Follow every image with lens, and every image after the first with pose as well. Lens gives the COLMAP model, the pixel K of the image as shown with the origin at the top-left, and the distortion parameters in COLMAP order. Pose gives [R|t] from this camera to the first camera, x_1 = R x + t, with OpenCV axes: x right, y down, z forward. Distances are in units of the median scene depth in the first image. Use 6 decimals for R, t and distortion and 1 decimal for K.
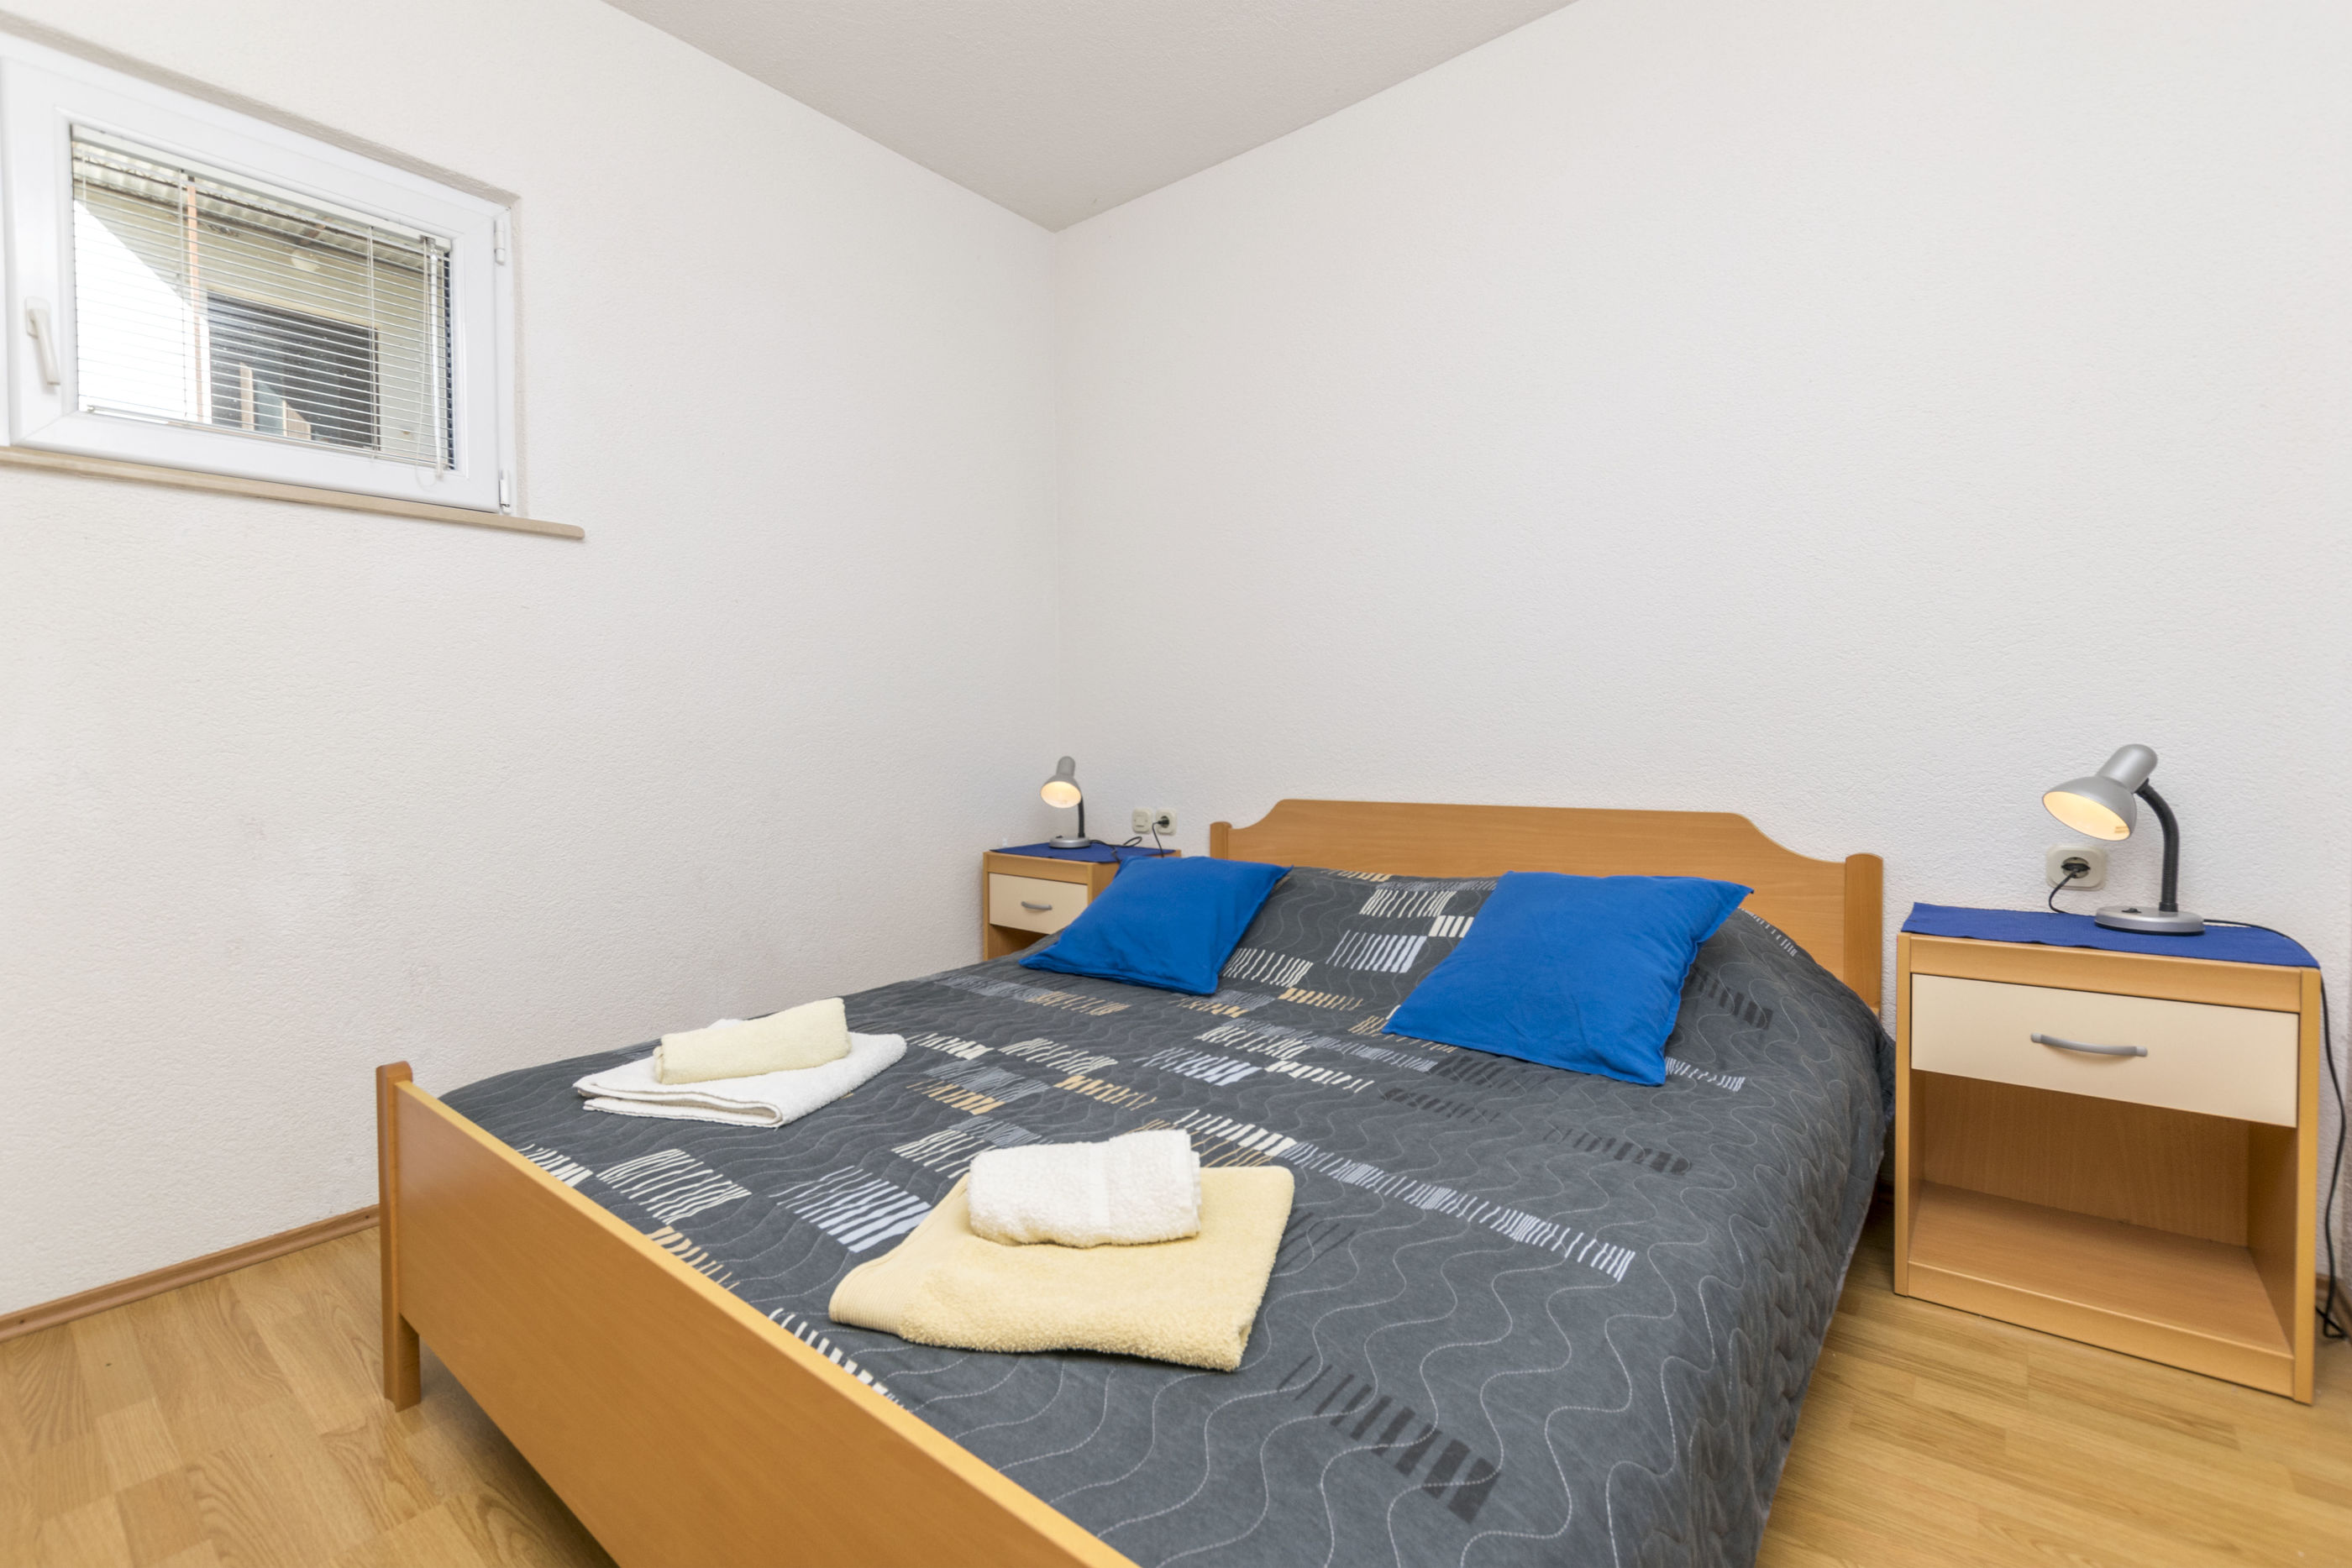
lens RADIAL K [[1020.0, 0, 1173.4], [0, 1020.0, 774.7], [0, 0, 1]] dist [0.000343, -0.000230]
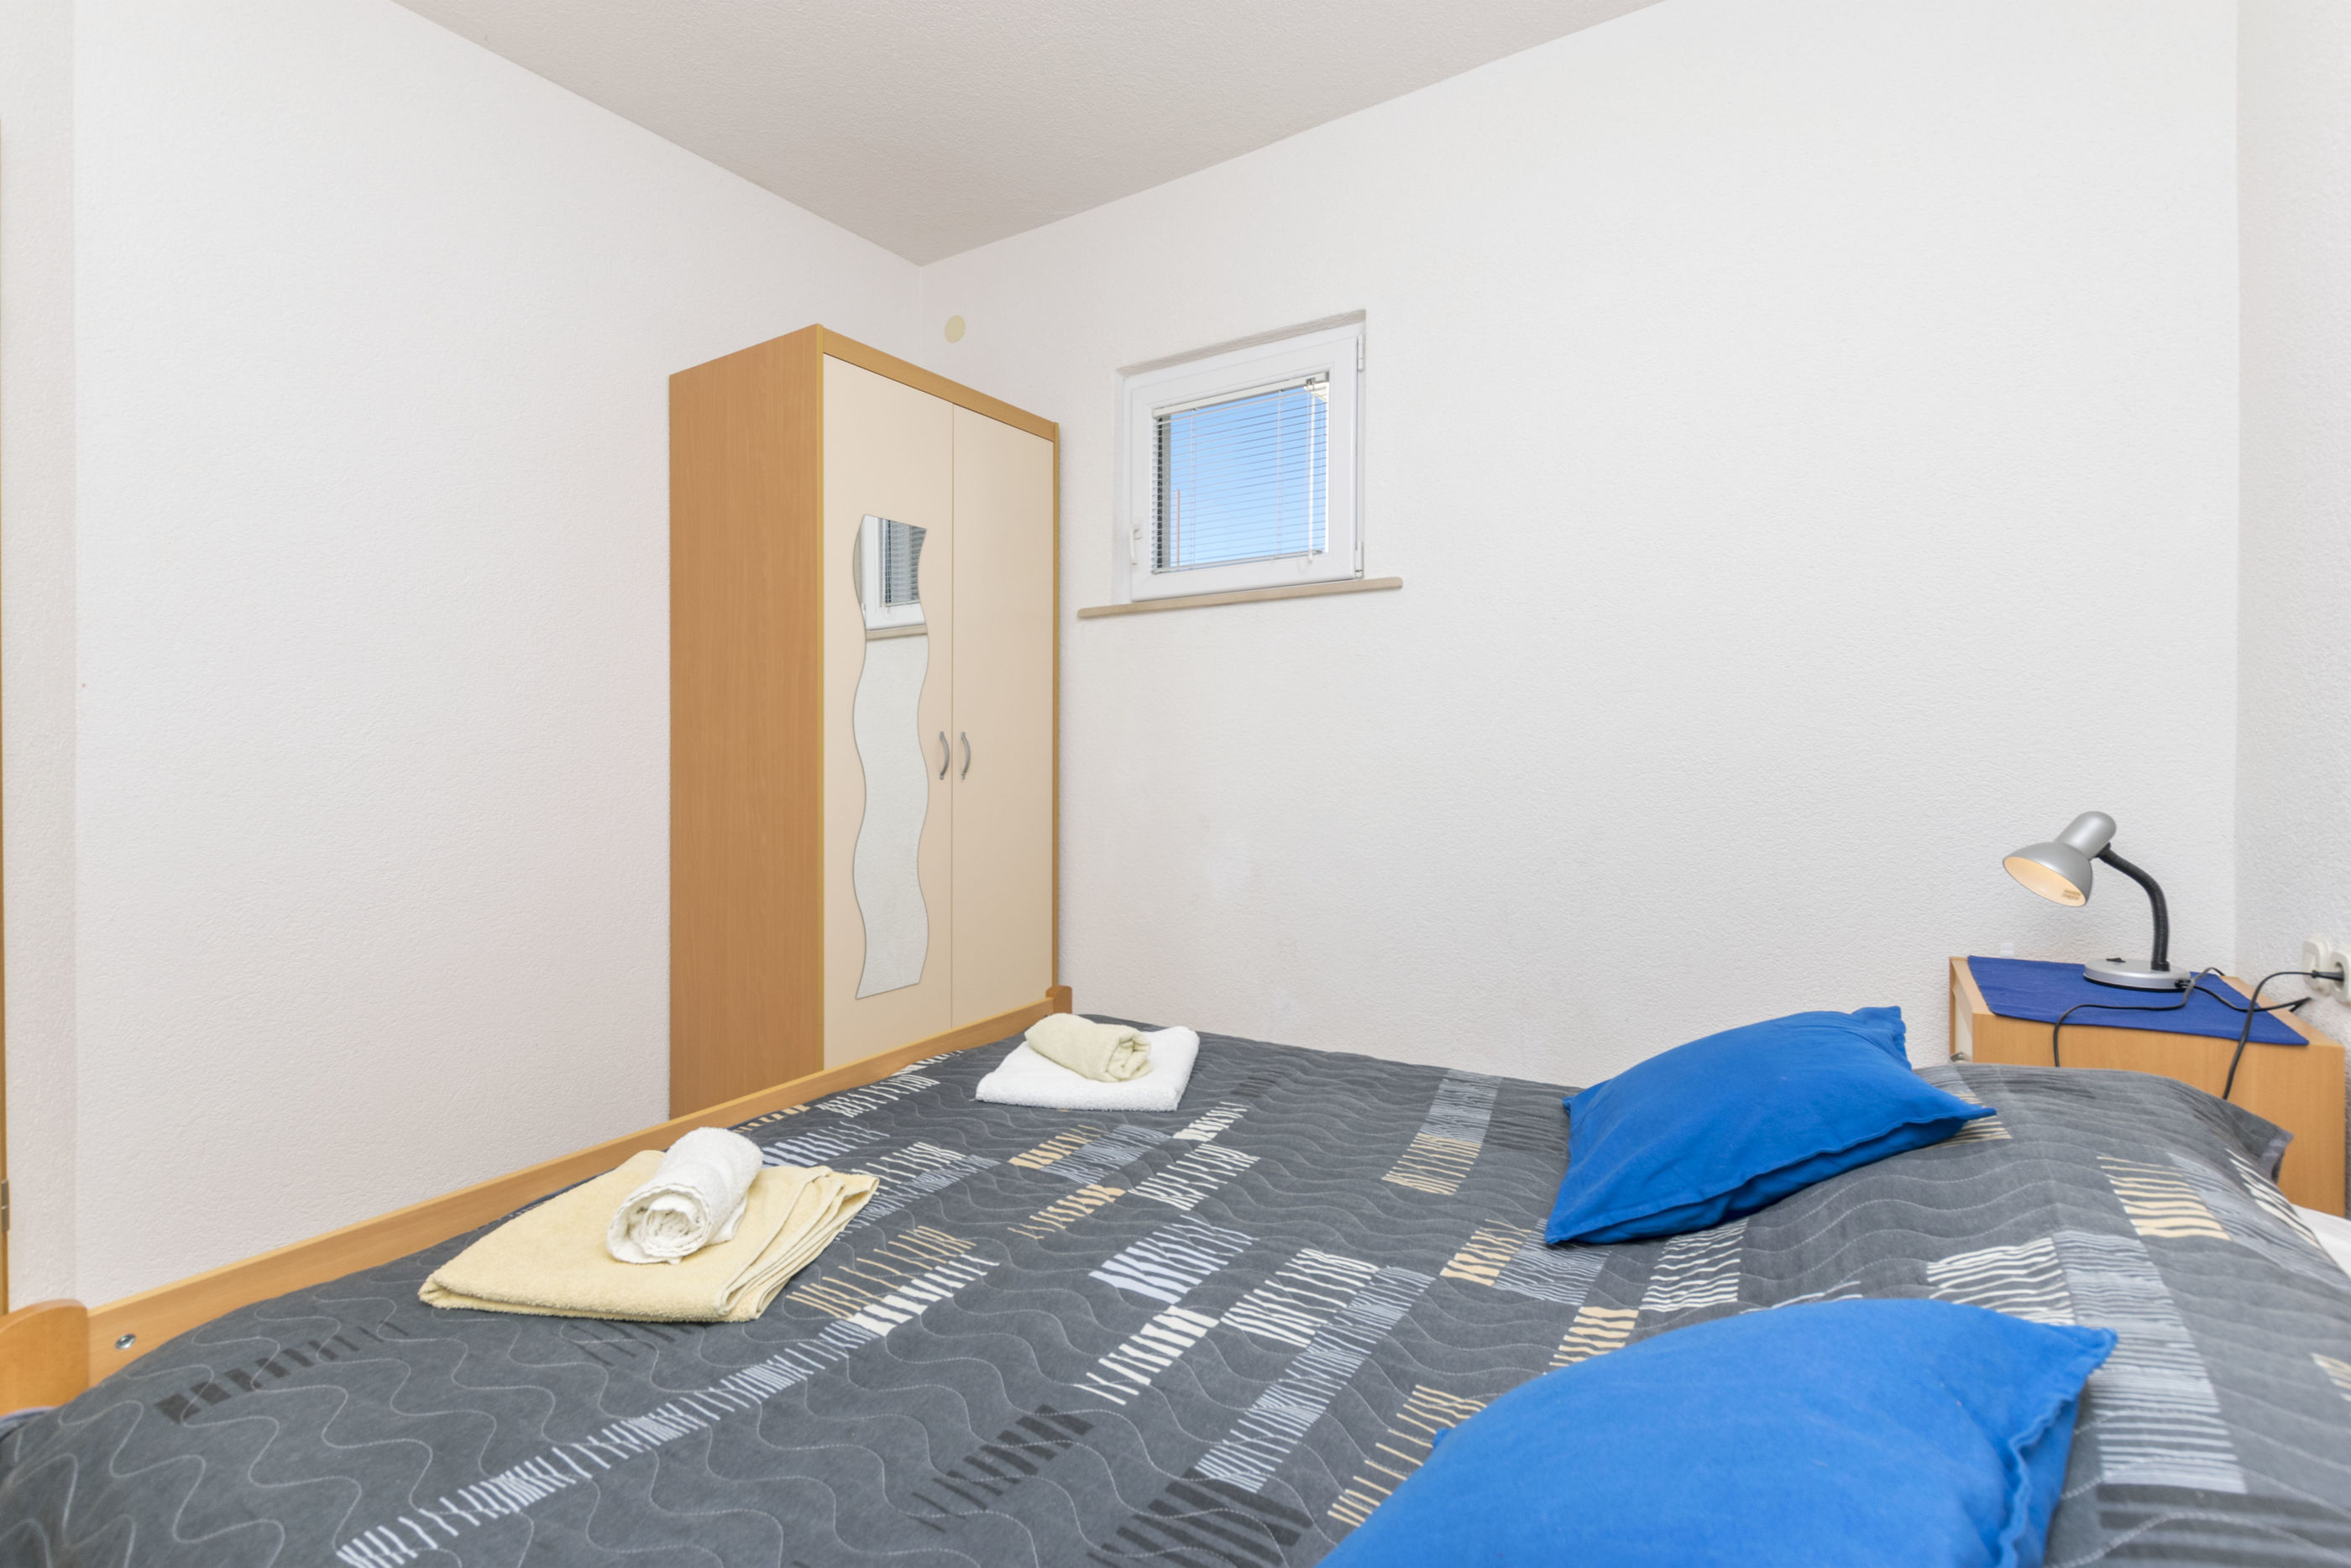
lens RADIAL K [[1056.9, 0, 1173.6], [0, 1056.9, 737.8], [0, 0, 1]] dist [-0.000235, -0.000137]
pose [[0.122457, 0.002673, -0.992470, 0.798497], [-0.025509, 0.999674, -0.000455, -0.089342], [0.992146, 0.025373, 0.122485, 0.923475]]
